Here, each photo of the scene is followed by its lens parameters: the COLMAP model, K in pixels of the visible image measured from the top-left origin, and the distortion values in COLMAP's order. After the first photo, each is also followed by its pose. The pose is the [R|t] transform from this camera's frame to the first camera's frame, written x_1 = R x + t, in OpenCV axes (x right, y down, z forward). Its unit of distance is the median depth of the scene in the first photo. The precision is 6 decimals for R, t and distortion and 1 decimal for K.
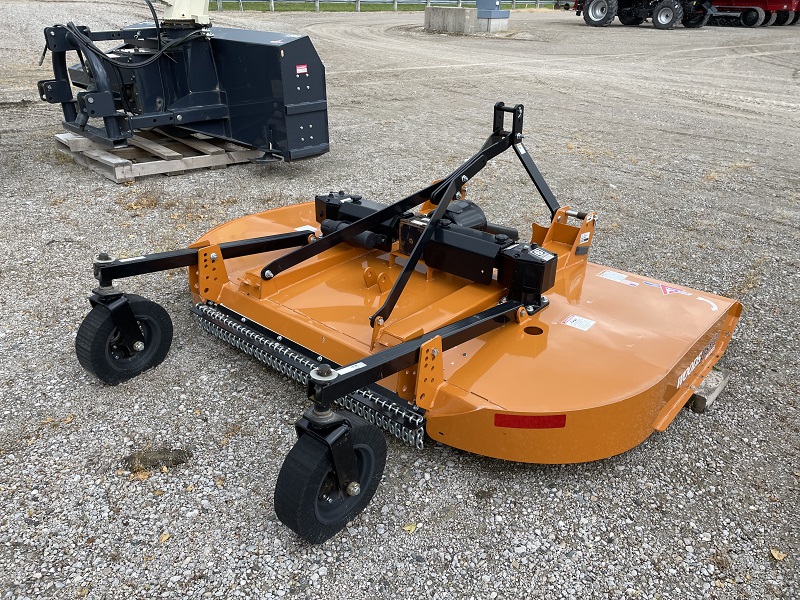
lens RADIAL K [[607.4, 0, 401.0], [0, 607.4, 299.6], [0, 0, 1]] dist [0.081239, -0.103801]
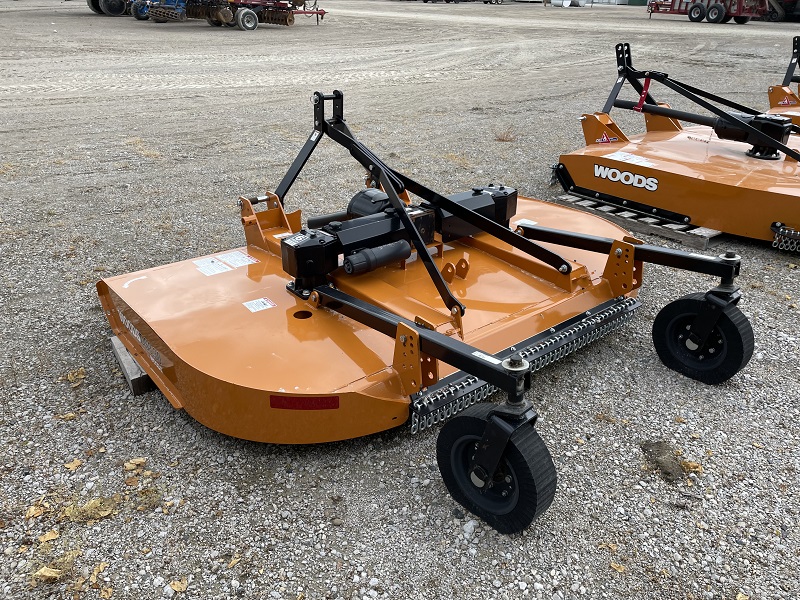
lens RADIAL K [[607.4, 0, 401.0], [0, 607.4, 299.6], [0, 0, 1]] dist [0.081239, -0.103801]
pose [[0.182419, -0.452956, 0.872671, -0.212636], [0.423063, 0.837359, 0.346192, -0.083954], [-0.887548, 0.306042, 0.344379, 0.164707]]
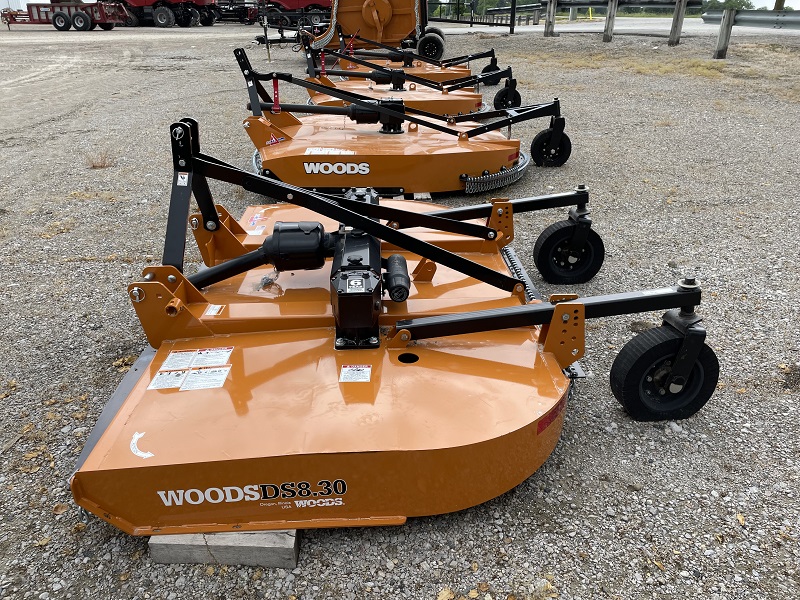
lens RADIAL K [[607.4, 0, 401.0], [0, 607.4, 299.6], [0, 0, 1]] dist [0.081239, -0.103801]
pose [[-0.679433, -0.333707, 0.653461, -0.154392], [0.306721, 0.679871, 0.666106, -0.154477], [-0.666554, 0.653004, -0.359572, 0.318241]]
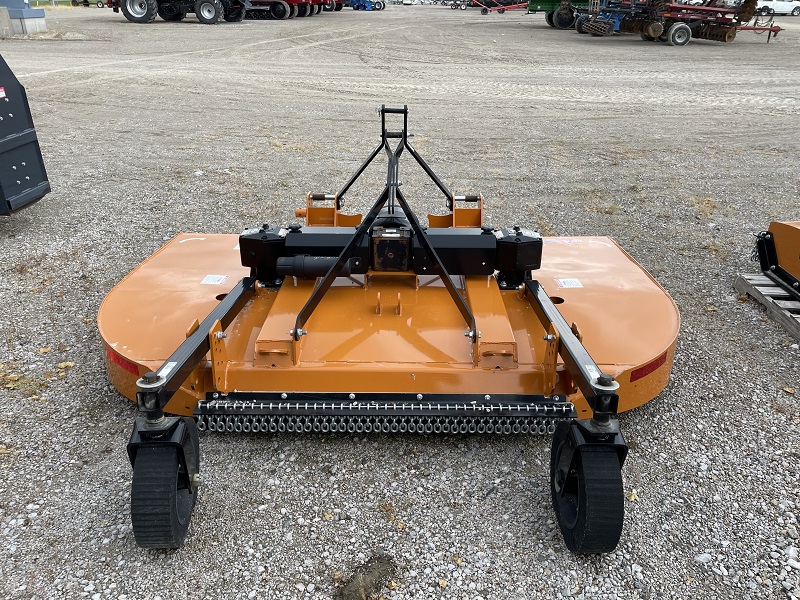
lens RADIAL K [[607.4, 0, 401.0], [0, 607.4, 299.6], [0, 0, 1]] dist [0.081239, -0.103801]
pose [[0.765930, -0.290952, 0.573322, -0.124342], [0.286985, 0.952693, 0.100079, -0.027875], [-0.575318, 0.087881, 0.813195, 0.049626]]
